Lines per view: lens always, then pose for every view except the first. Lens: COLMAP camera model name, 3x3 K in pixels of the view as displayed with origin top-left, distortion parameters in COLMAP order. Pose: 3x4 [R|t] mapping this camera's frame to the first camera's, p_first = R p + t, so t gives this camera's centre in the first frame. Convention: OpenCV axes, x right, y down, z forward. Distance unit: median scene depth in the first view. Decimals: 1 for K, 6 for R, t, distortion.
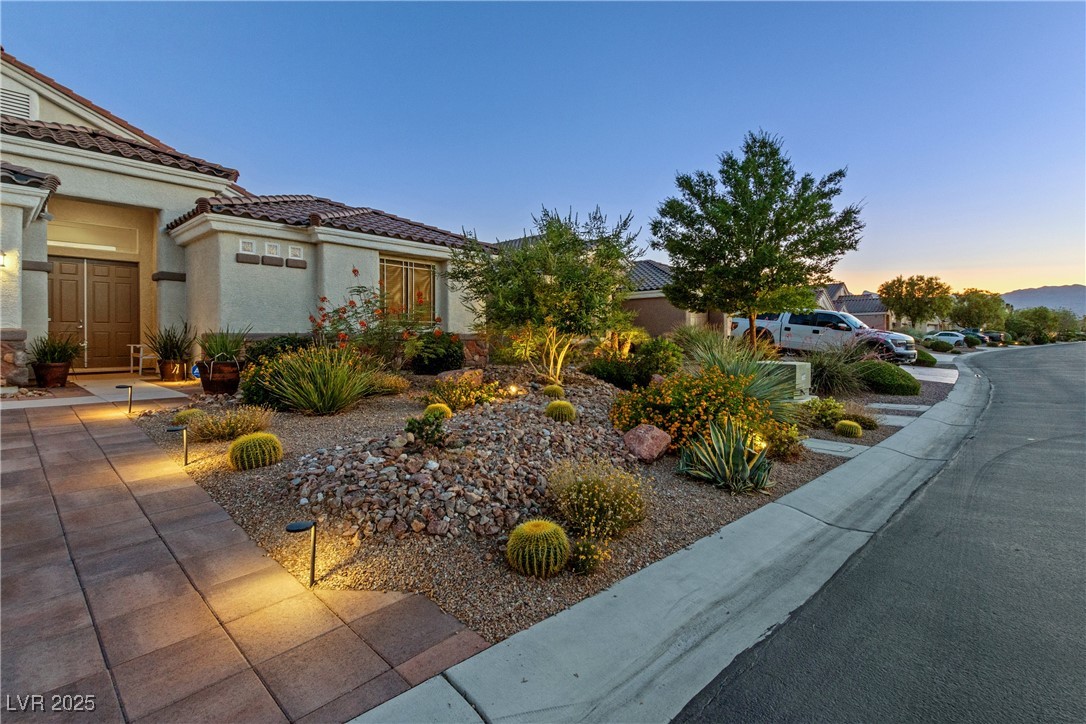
lens RADIAL K [[499.2, 0, 550.6], [0, 499.2, 358.4], [0, 0, 1]] dist [0.003256, -0.003506]
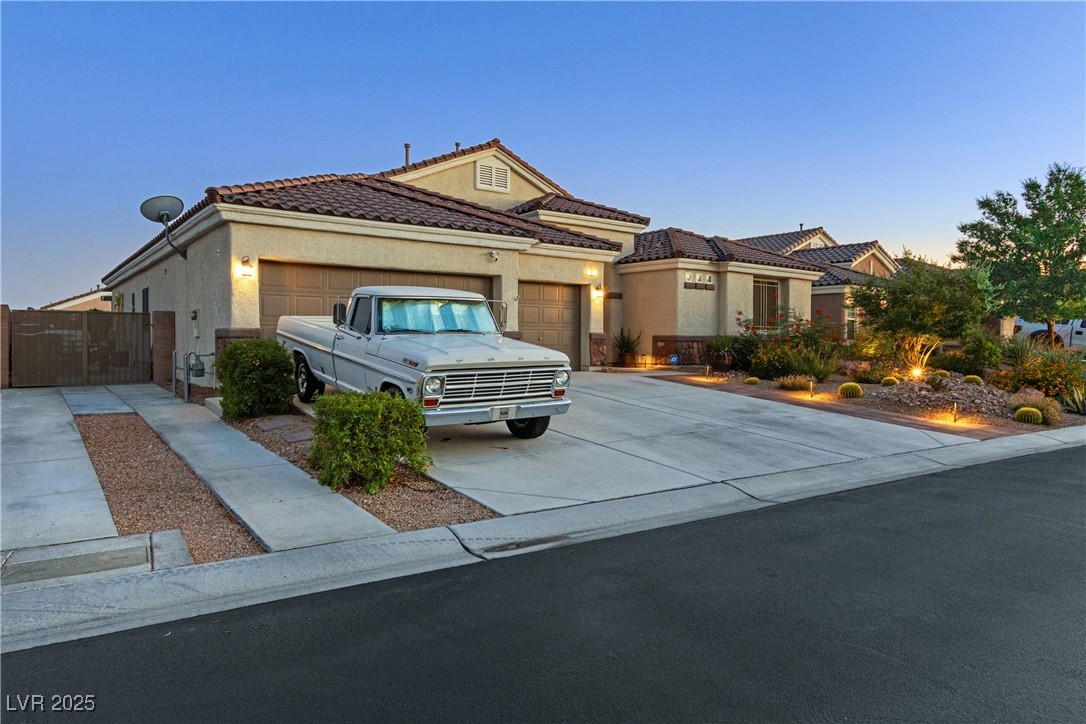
lens RADIAL K [[683.8, 0, 542.9], [0, 683.8, 367.6], [0, 0, 1]] dist [0.000781, 0.000858]
pose [[0.983800, 0.014731, -0.178665, -0.534543], [-0.014375, 0.999891, 0.003286, 0.034990], [0.178693, -0.000664, 0.983905, -0.860861]]
